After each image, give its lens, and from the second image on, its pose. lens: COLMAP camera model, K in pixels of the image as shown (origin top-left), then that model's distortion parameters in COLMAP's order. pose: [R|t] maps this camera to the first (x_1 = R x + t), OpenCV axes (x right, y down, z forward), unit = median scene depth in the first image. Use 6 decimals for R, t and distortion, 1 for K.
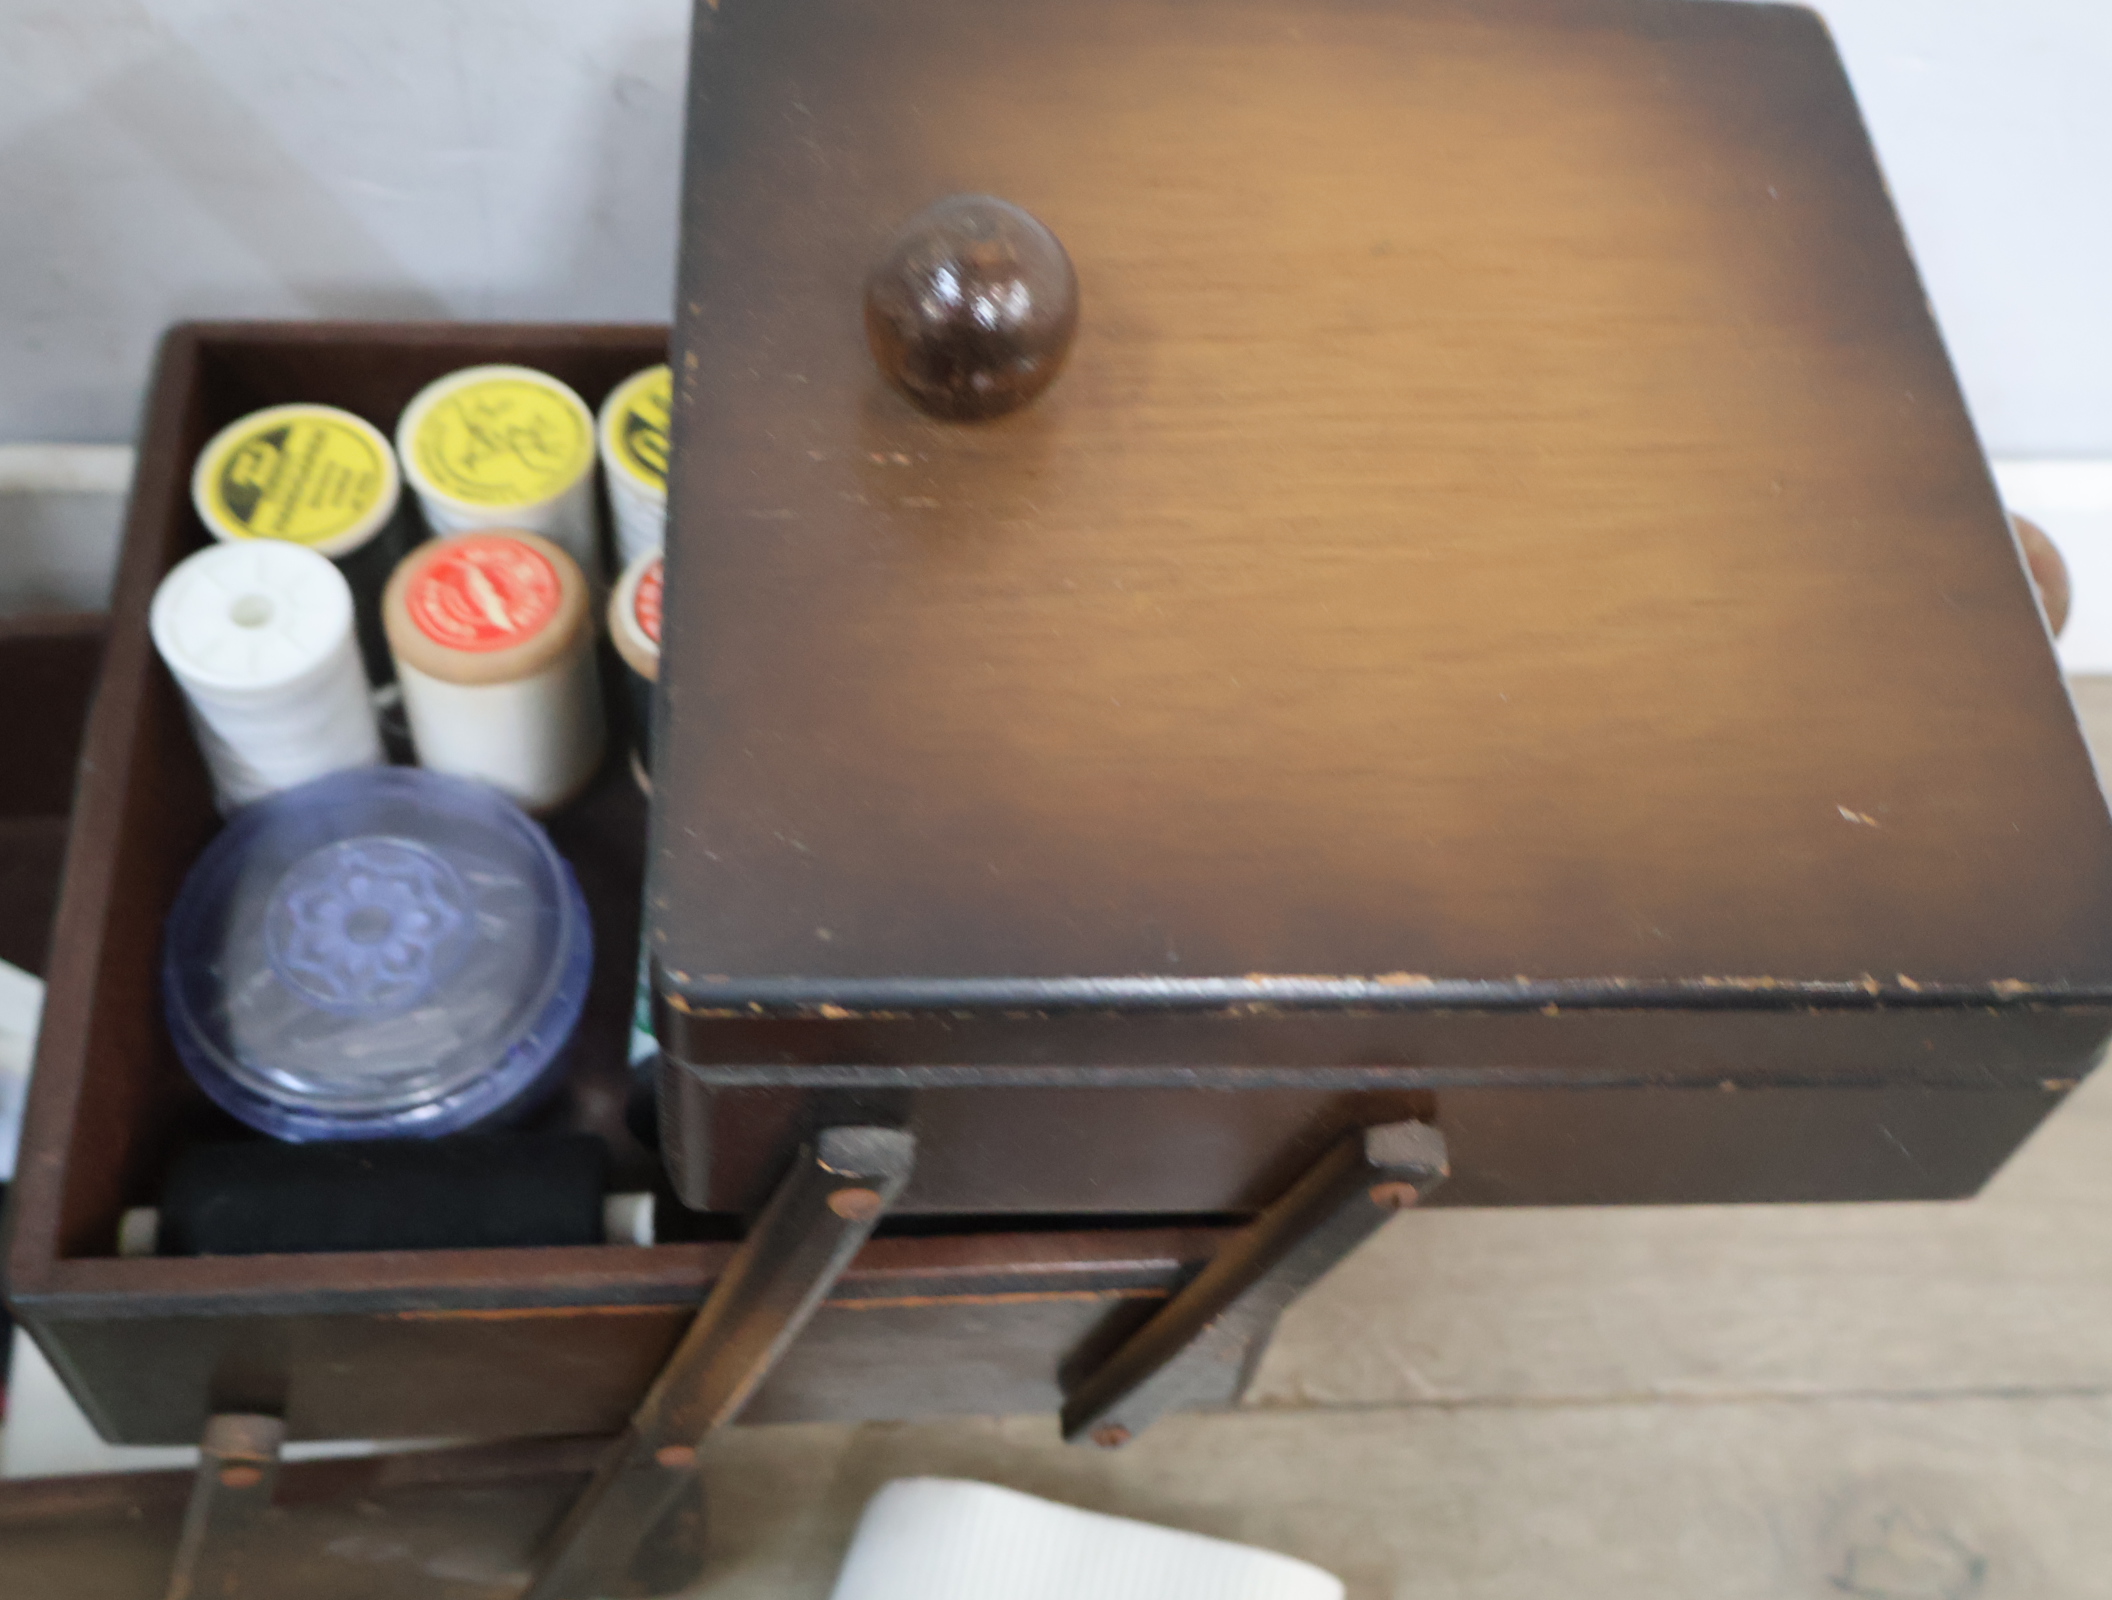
lens RADIAL K [[2406.8, 0, 997.6], [0, 2406.8, 796.2], [0, 0, 1]] dist [-0.020199, 0.016046]
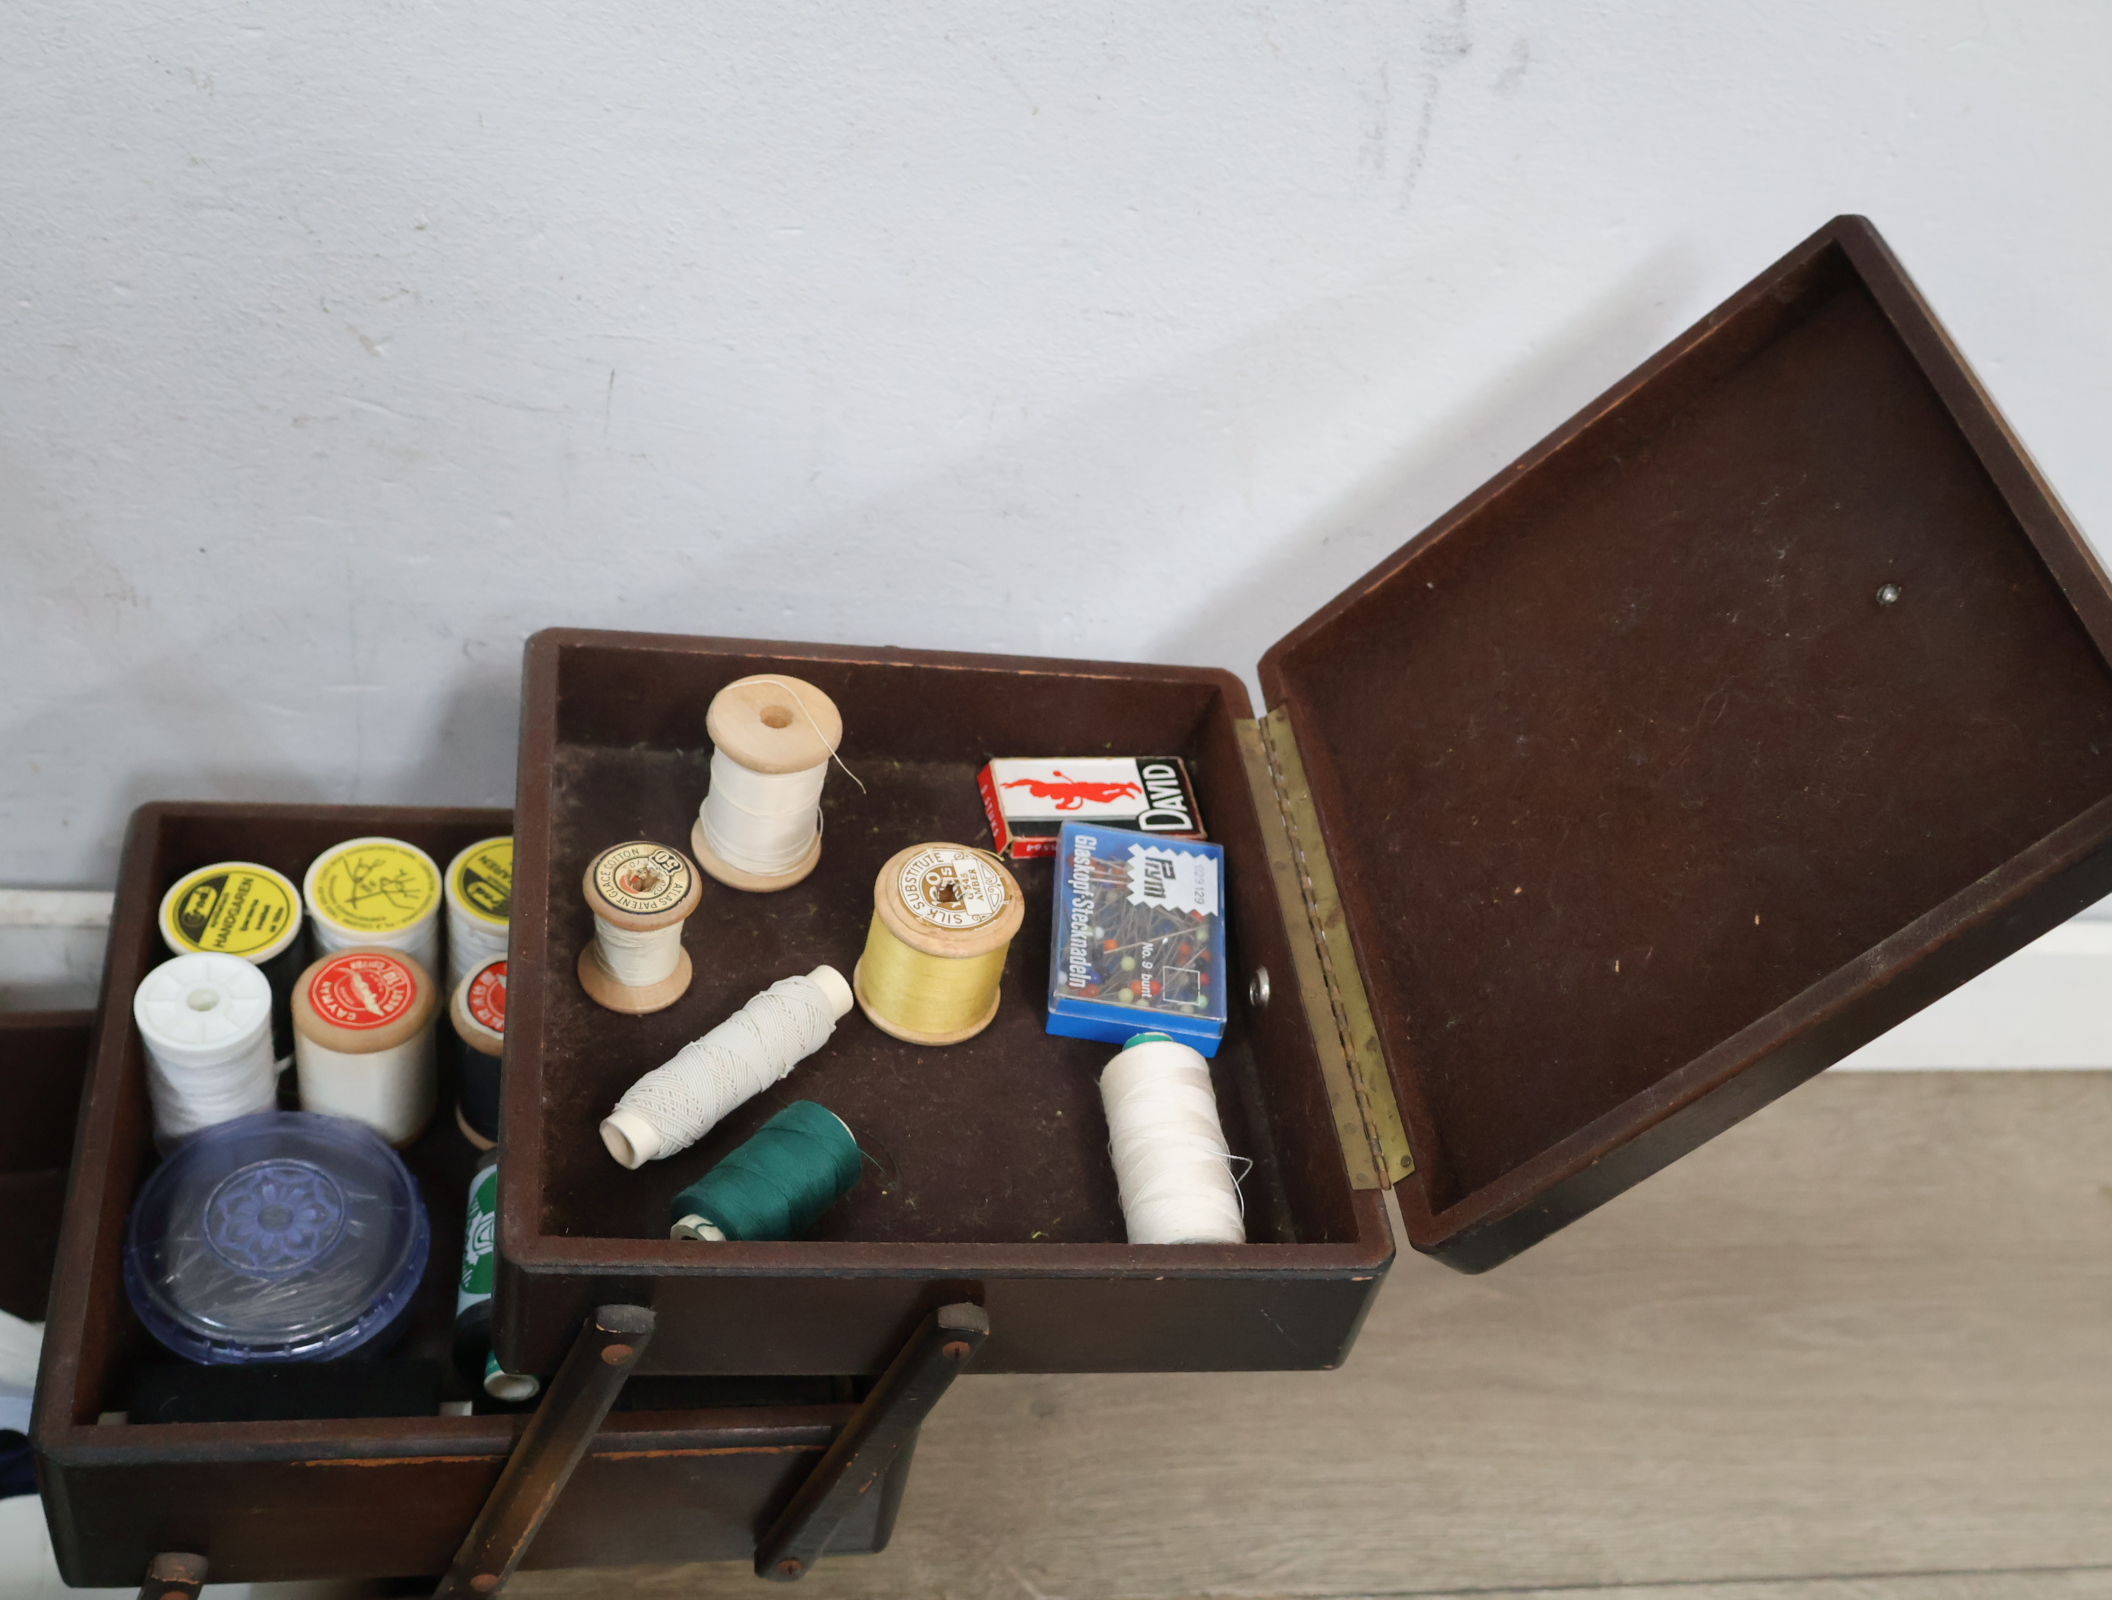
lens RADIAL K [[2406.8, 0, 997.6], [0, 2406.8, 796.2], [0, 0, 1]] dist [-0.020199, 0.016046]
pose [[0.994691, 0.012795, 0.102108, 0.017191], [0.007538, 0.980515, -0.196299, 0.087692], [-0.102630, 0.196026, 0.975213, -0.472306]]
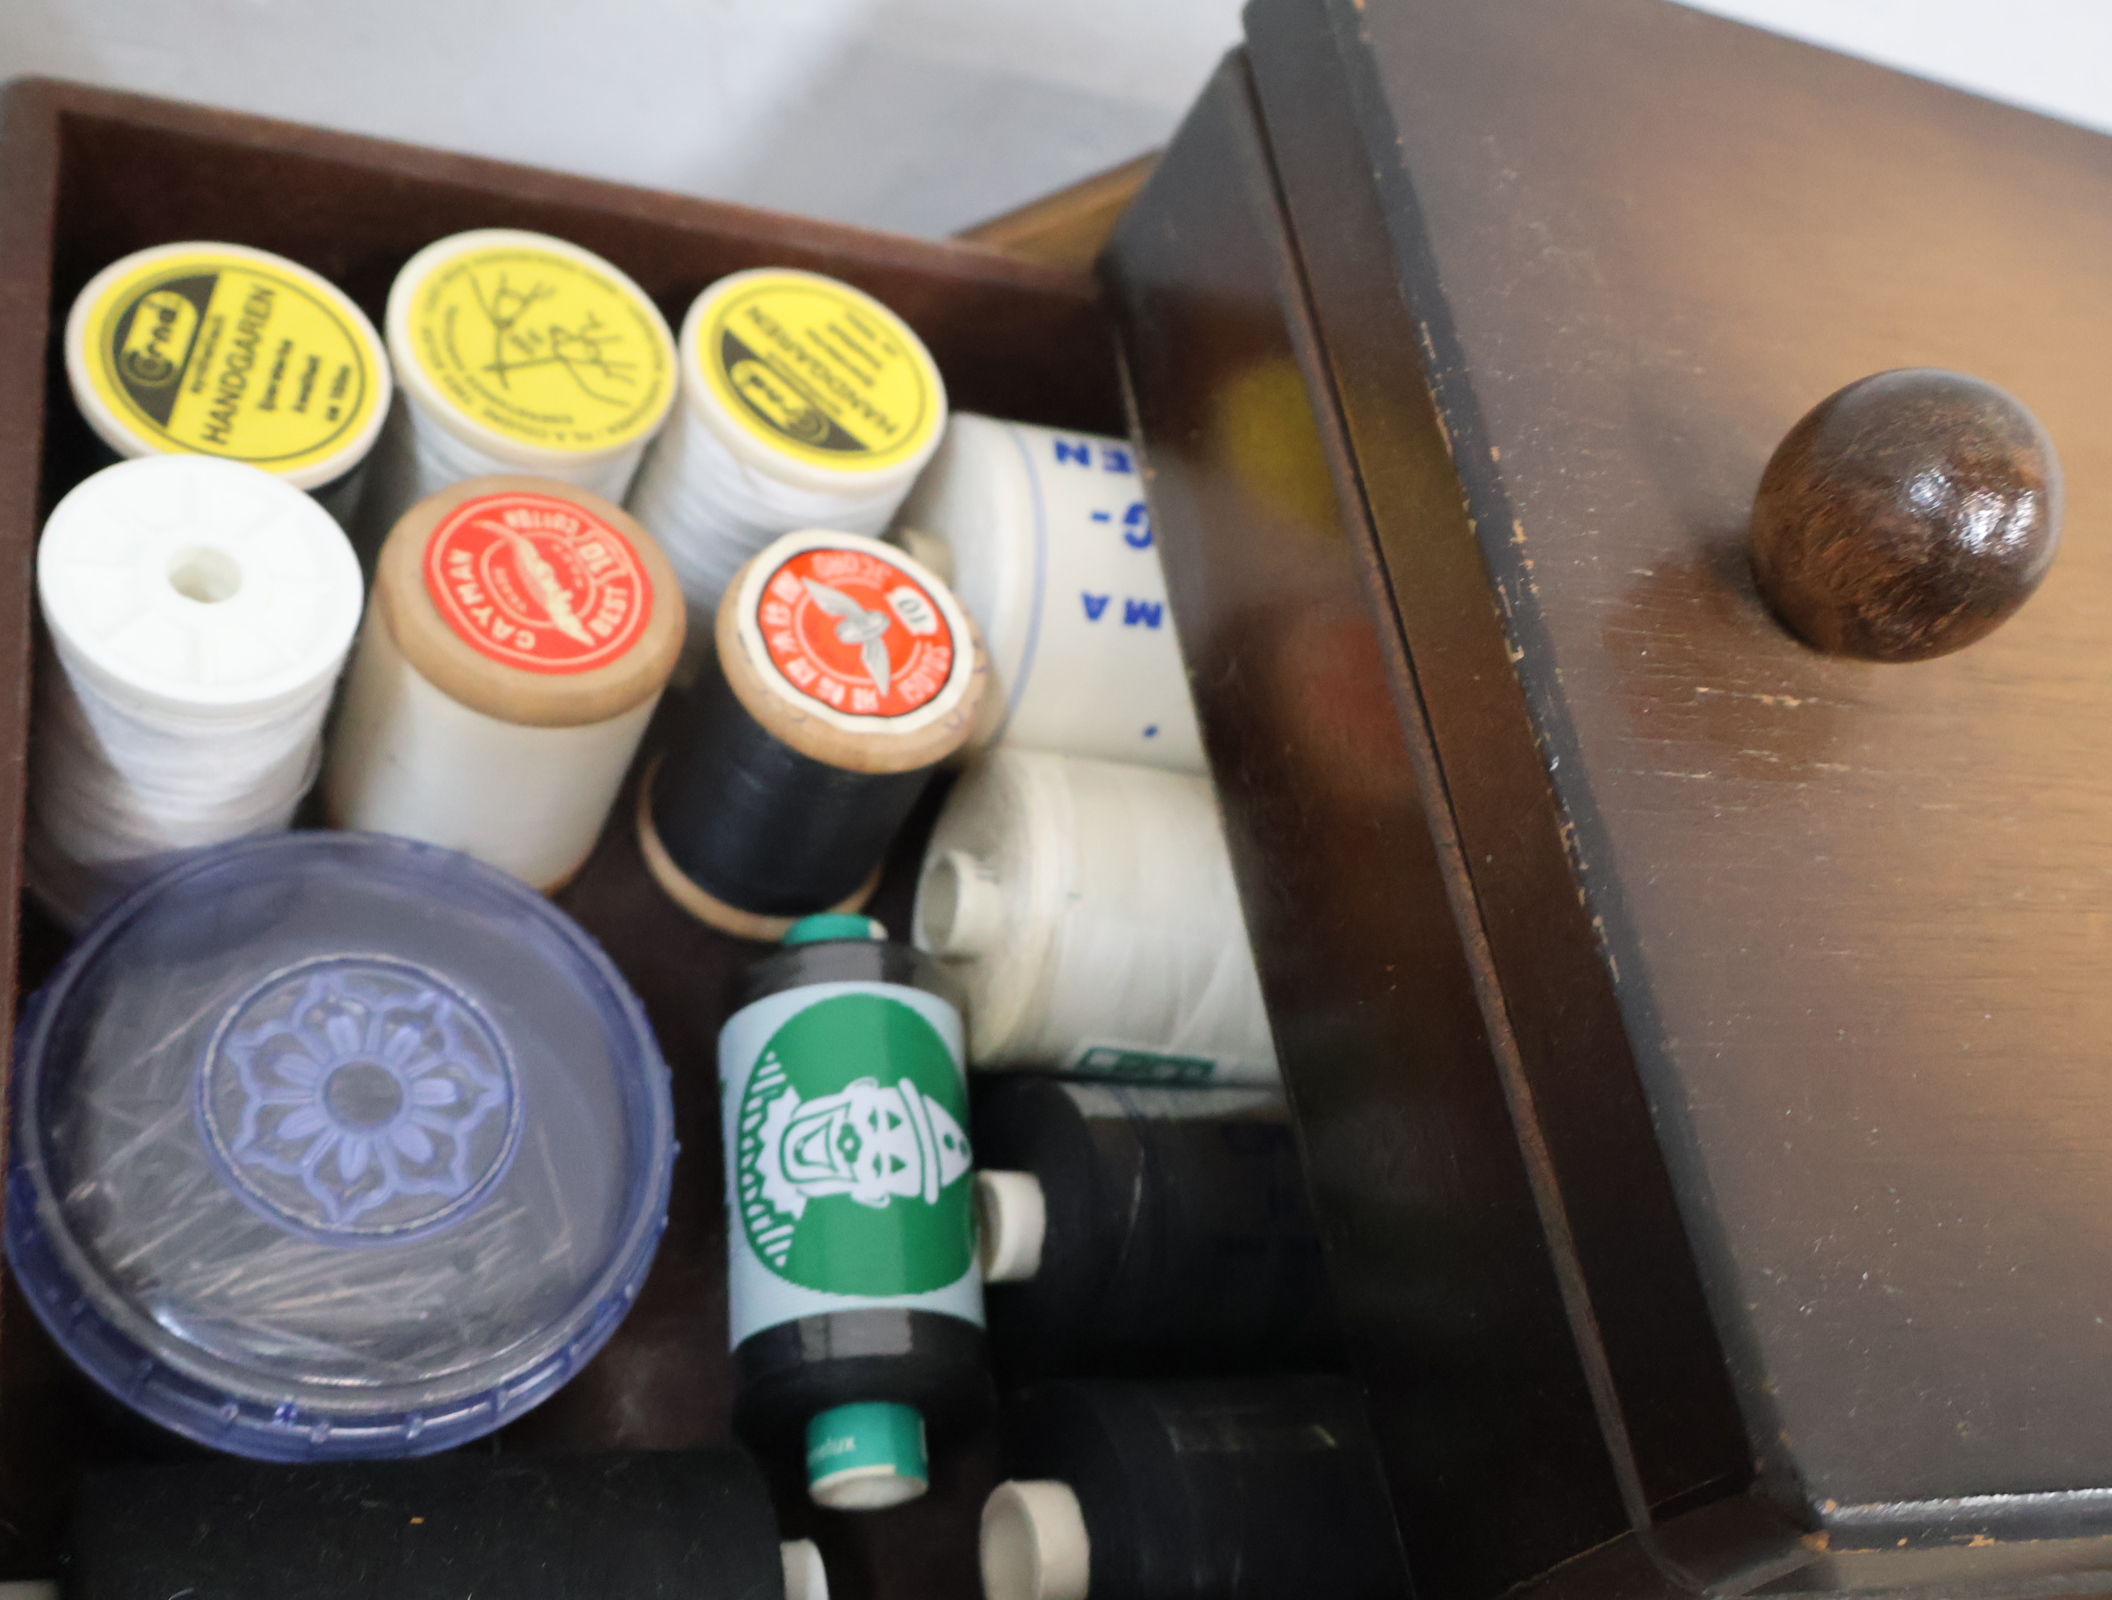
lens RADIAL K [[2422.4, 0, 1056.0], [0, 2422.4, 800.0], [0, 0, 1]] dist [-0.005310, -0.009243]
pose [[0.937747, 0.085305, 0.336680, -0.299149], [-0.093751, 0.995556, 0.008877, -0.044180], [-0.334427, -0.039889, 0.941577, 0.333019]]
